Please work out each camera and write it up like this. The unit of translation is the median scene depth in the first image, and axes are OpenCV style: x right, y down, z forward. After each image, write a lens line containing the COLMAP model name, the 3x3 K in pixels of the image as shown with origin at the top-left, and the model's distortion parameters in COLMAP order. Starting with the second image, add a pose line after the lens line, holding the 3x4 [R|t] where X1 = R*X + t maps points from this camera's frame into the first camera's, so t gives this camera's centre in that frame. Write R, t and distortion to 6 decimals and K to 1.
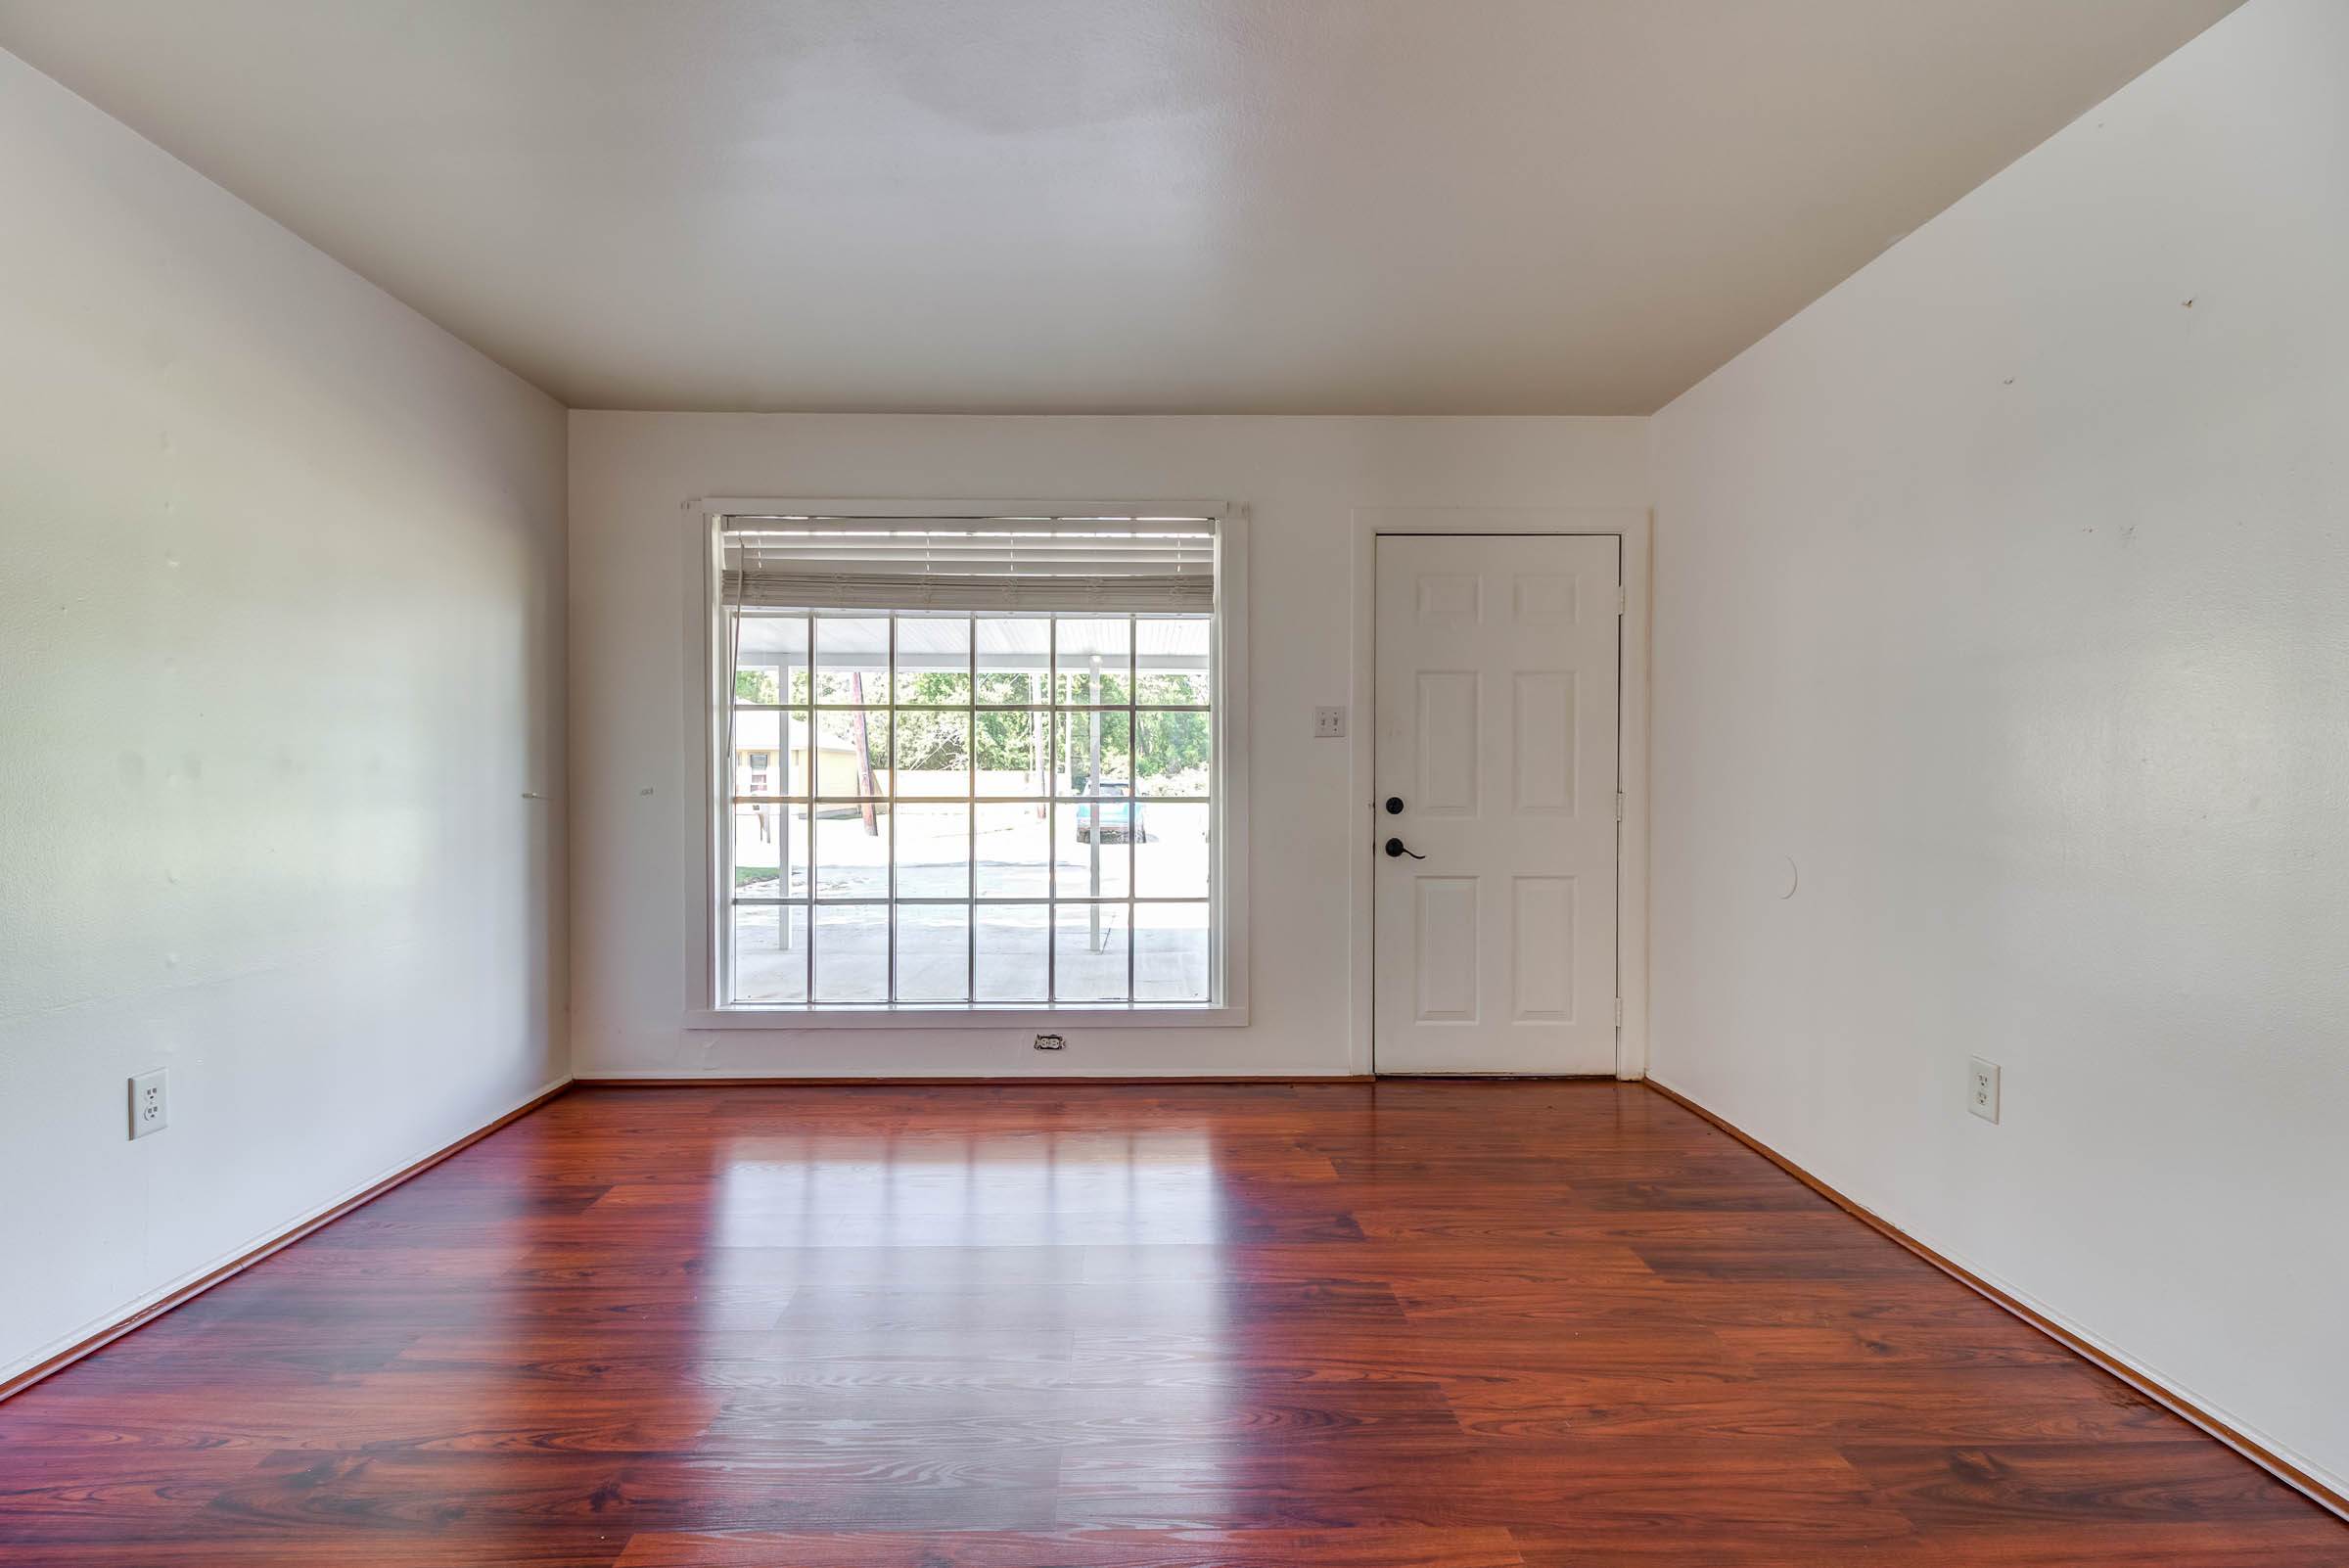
lens RADIAL K [[1084.5, 0, 1127.4], [0, 1084.5, 779.9], [0, 0, 1]] dist [0.019814, -0.016499]
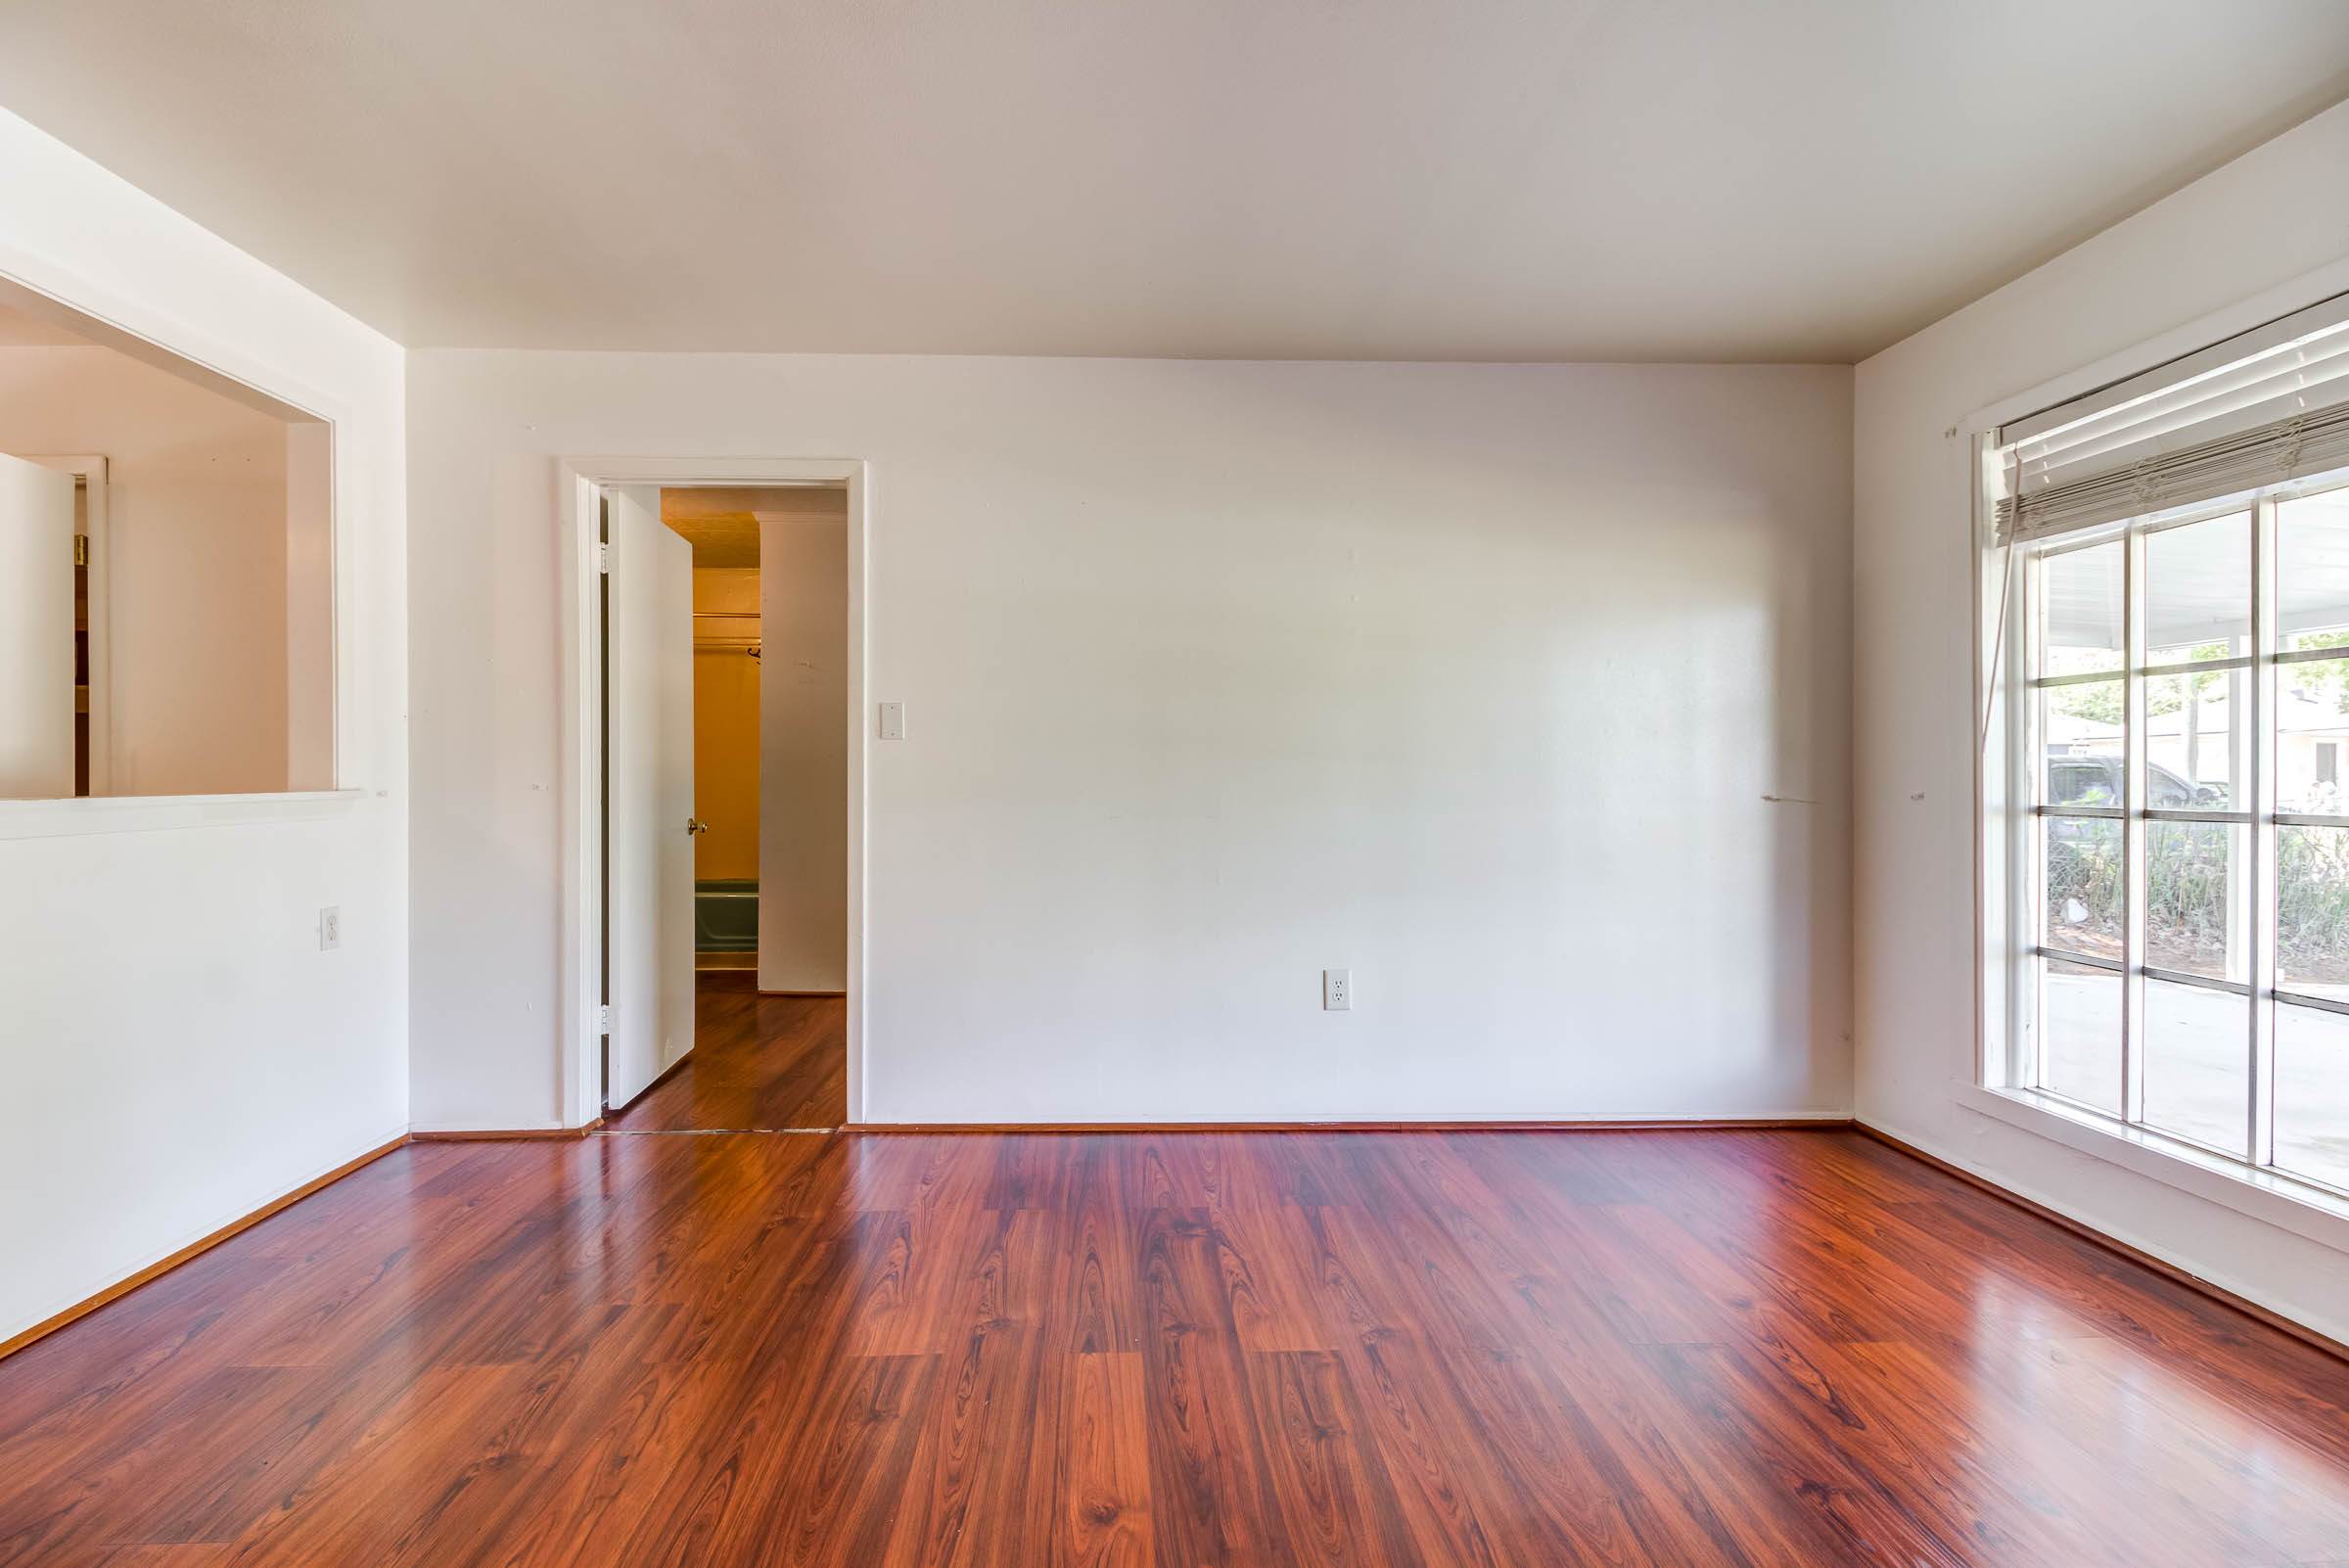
lens RADIAL K [[1075.0, 0, 1142.7], [0, 1075.0, 772.7], [0, 0, 1]] dist [0.021769, -0.014778]
pose [[0.032824, -0.005406, -0.999447, 0.351030], [-0.006170, 0.999965, -0.005612, 0.001041], [0.999442, 0.006351, 0.032789, 0.391366]]
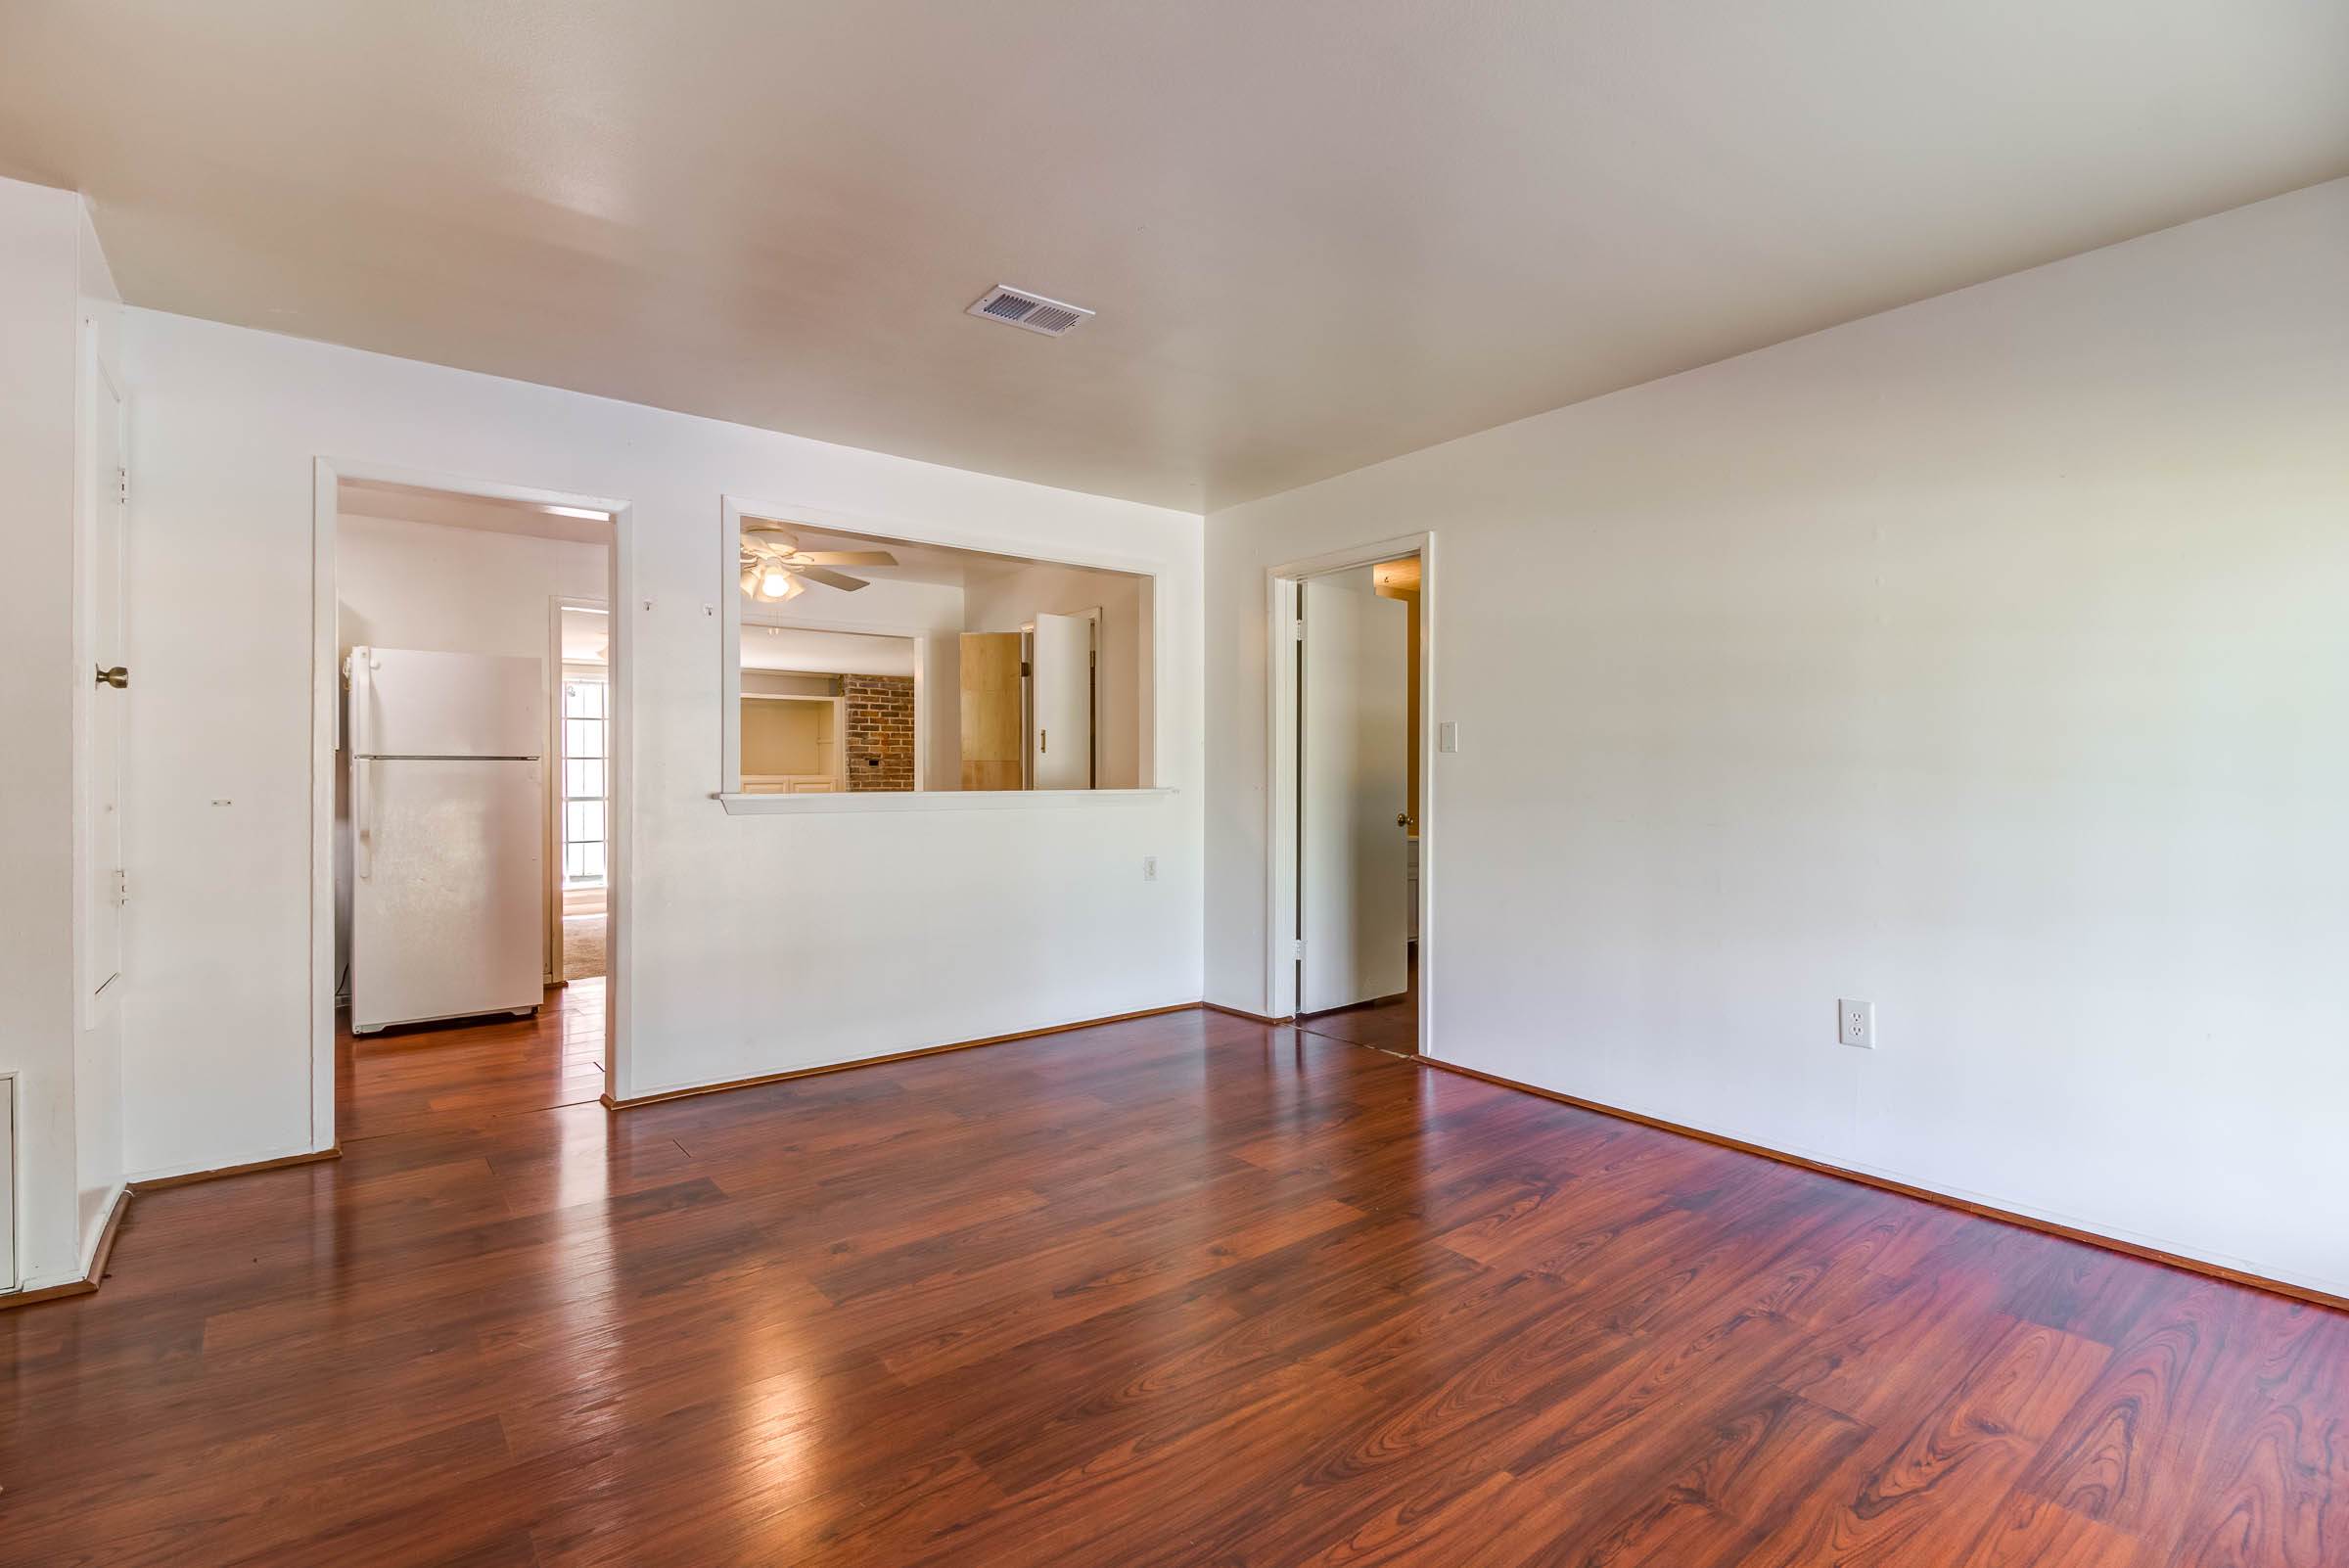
lens RADIAL K [[1075.0, 0, 1142.7], [0, 1075.0, 772.7], [0, 0, 1]] dist [0.021769, -0.014778]
pose [[-0.796553, -0.006893, -0.604530, 0.368501], [-0.007952, 0.999968, -0.000924, -0.005627], [0.604517, 0.004071, -0.796582, 0.892026]]
